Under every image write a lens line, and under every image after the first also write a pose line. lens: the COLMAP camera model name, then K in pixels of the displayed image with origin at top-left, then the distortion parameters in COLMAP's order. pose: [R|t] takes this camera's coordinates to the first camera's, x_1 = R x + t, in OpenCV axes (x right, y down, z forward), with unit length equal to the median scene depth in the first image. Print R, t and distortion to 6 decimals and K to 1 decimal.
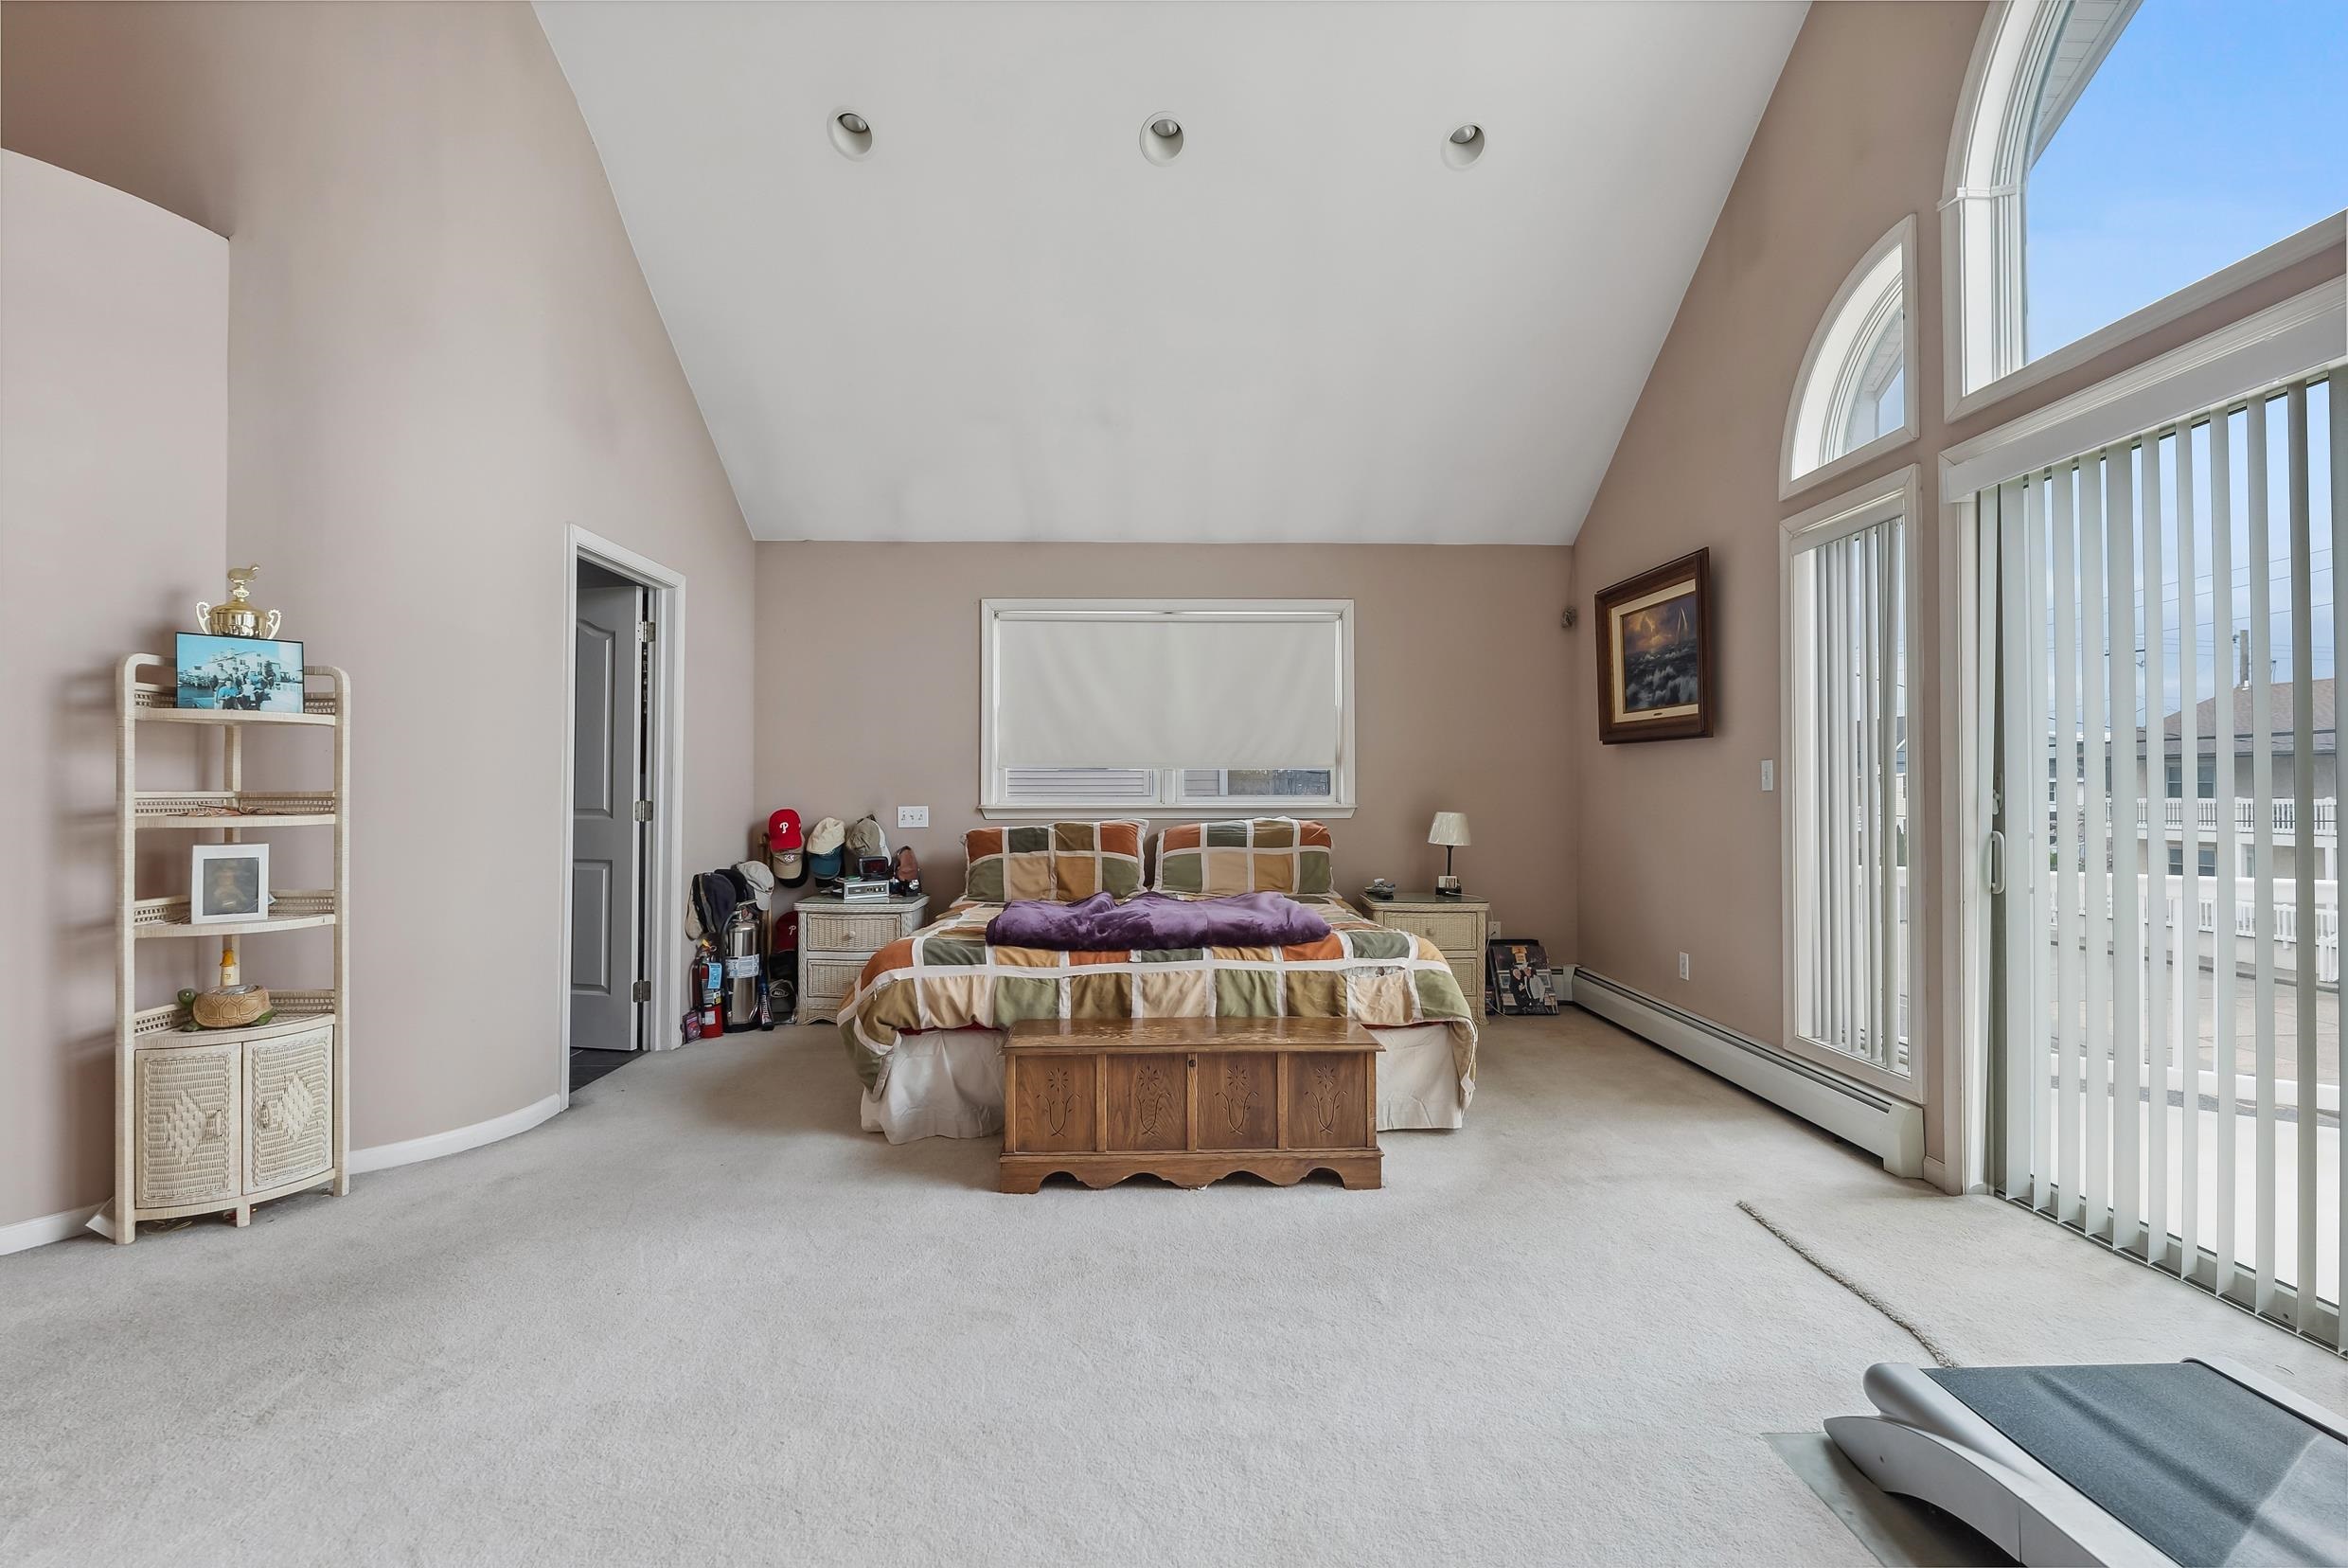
lens RADIAL K [[1064.0, 0, 1175.5], [0, 1064.0, 780.5], [0, 0, 1]] dist [0.001172, -0.000111]
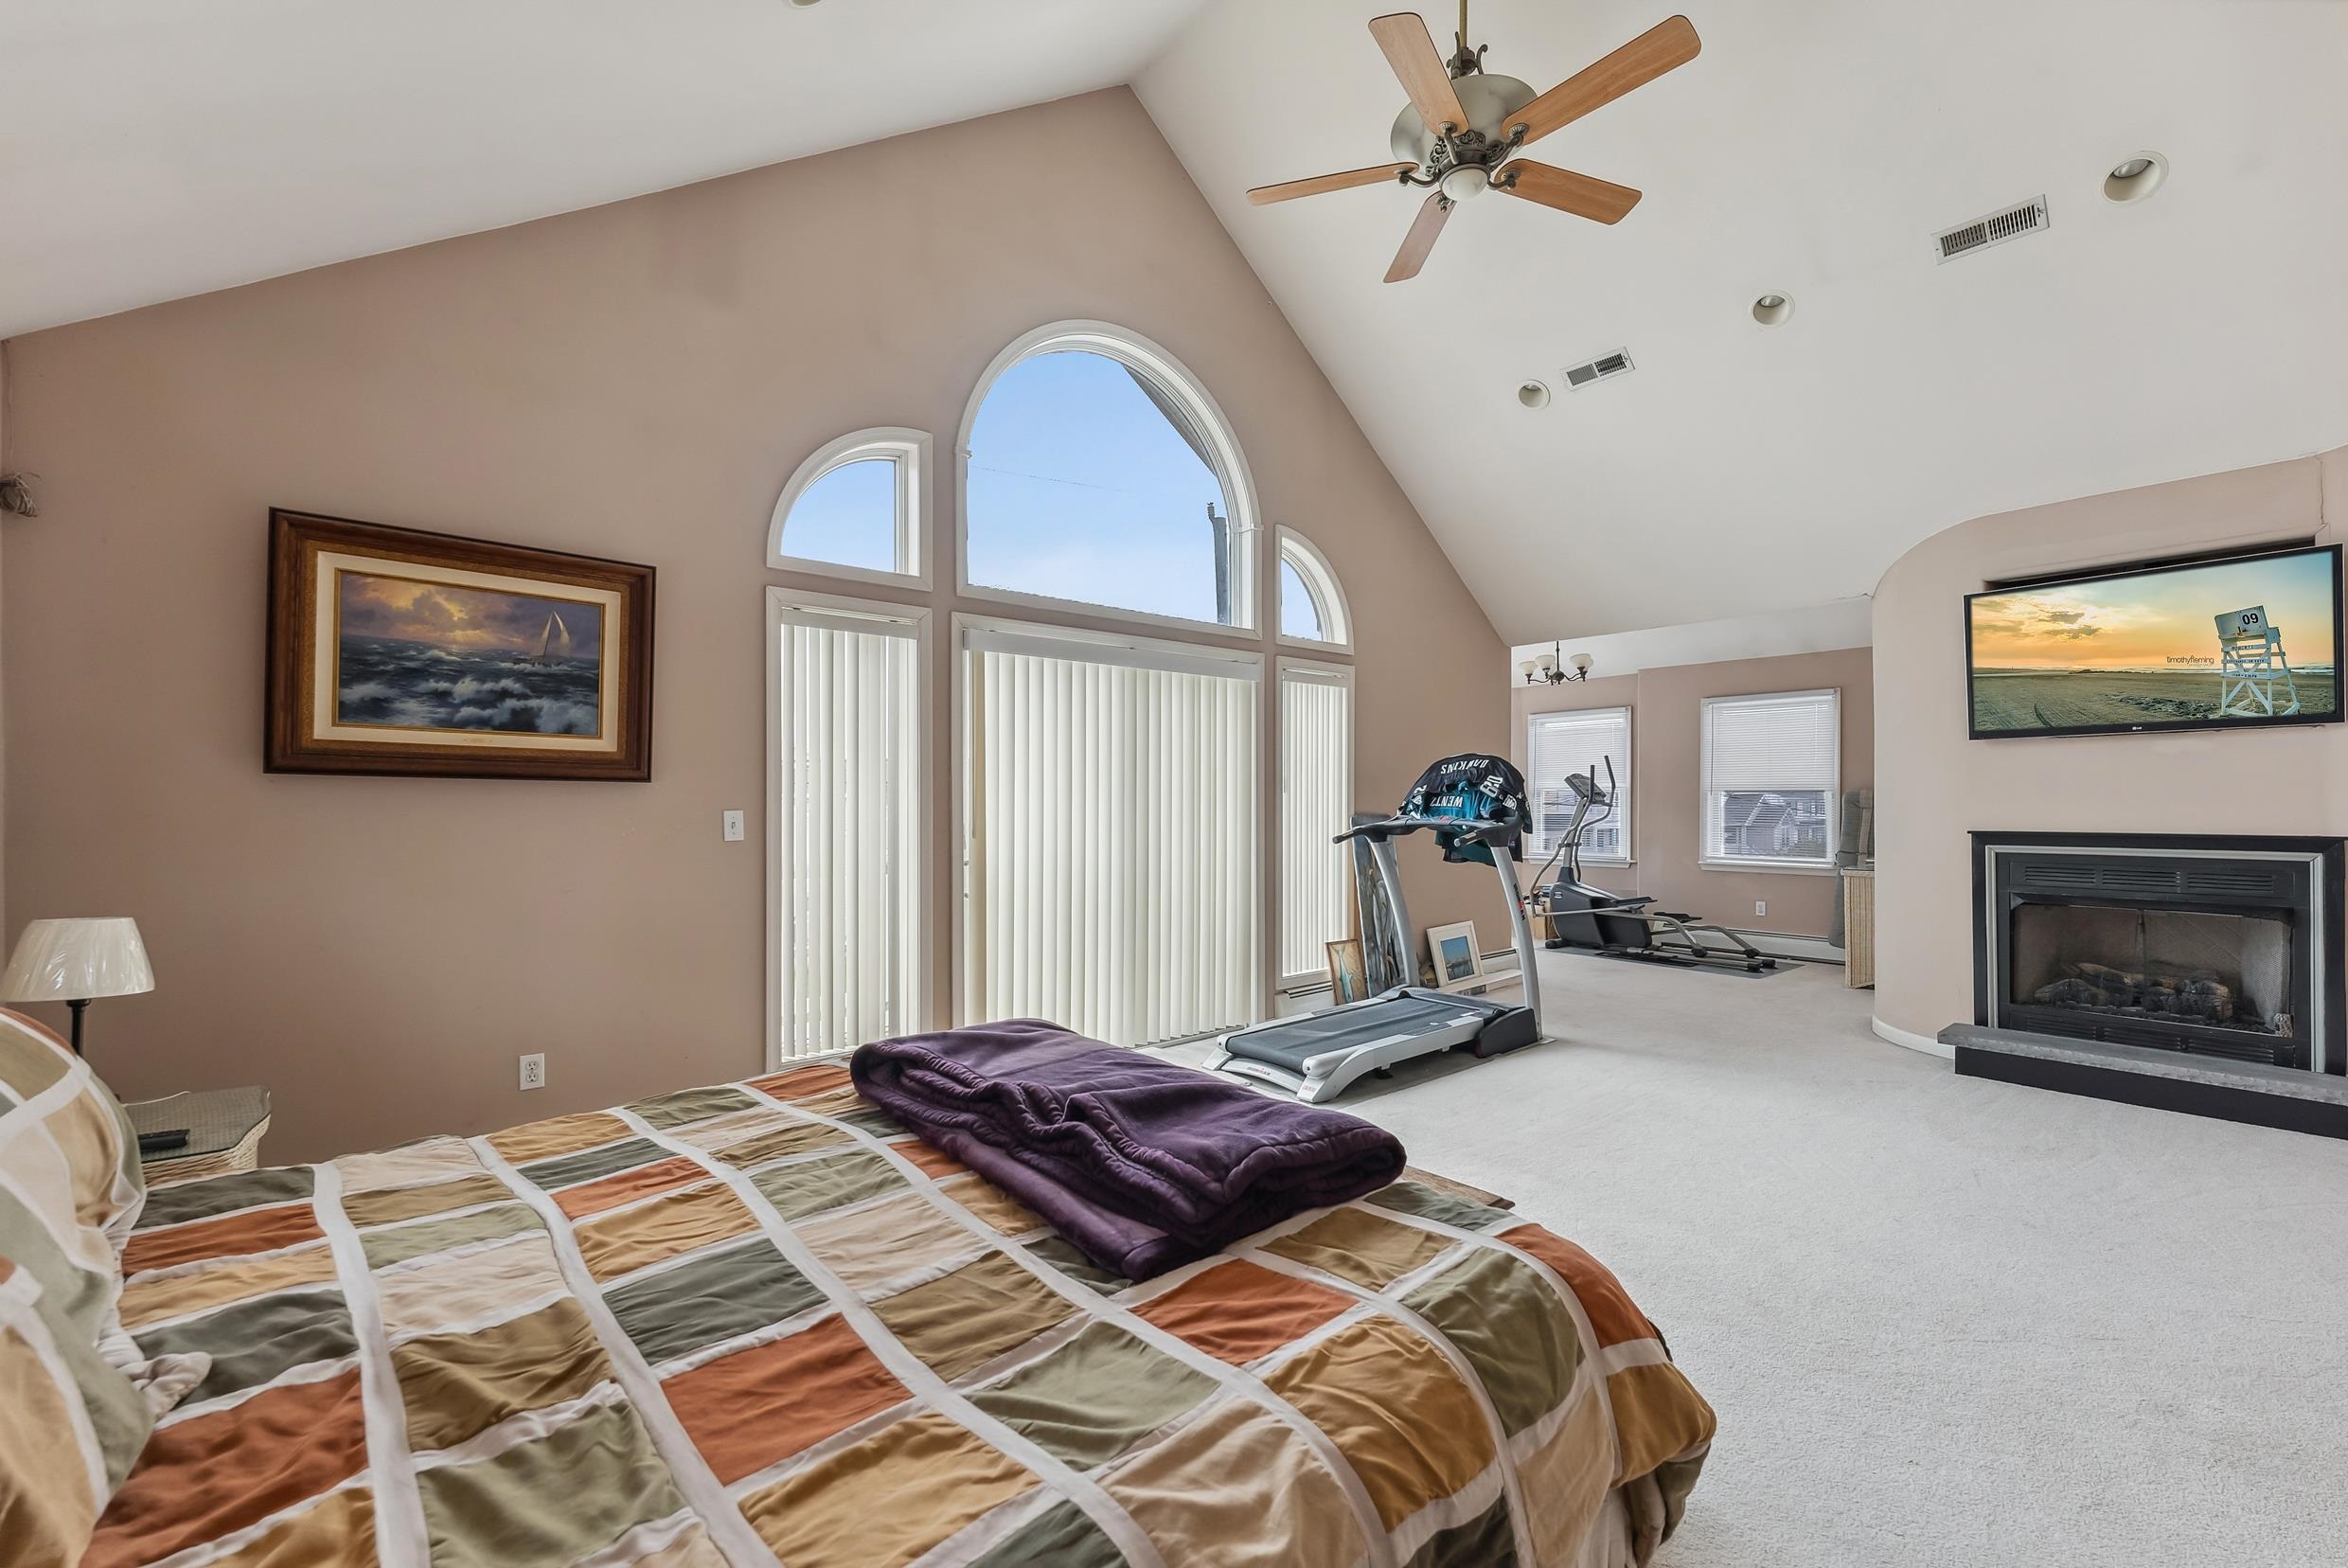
lens RADIAL K [[958.8, 0, 1187.2], [0, 958.8, 795.9], [0, 0, 1]] dist [0.002330, -0.000124]
pose [[-0.638162, 0.009588, 0.769842, -0.391098], [-0.004266, 0.999863, -0.015989, -0.018035], [-0.769890, -0.013488, -0.638034, 1.148284]]
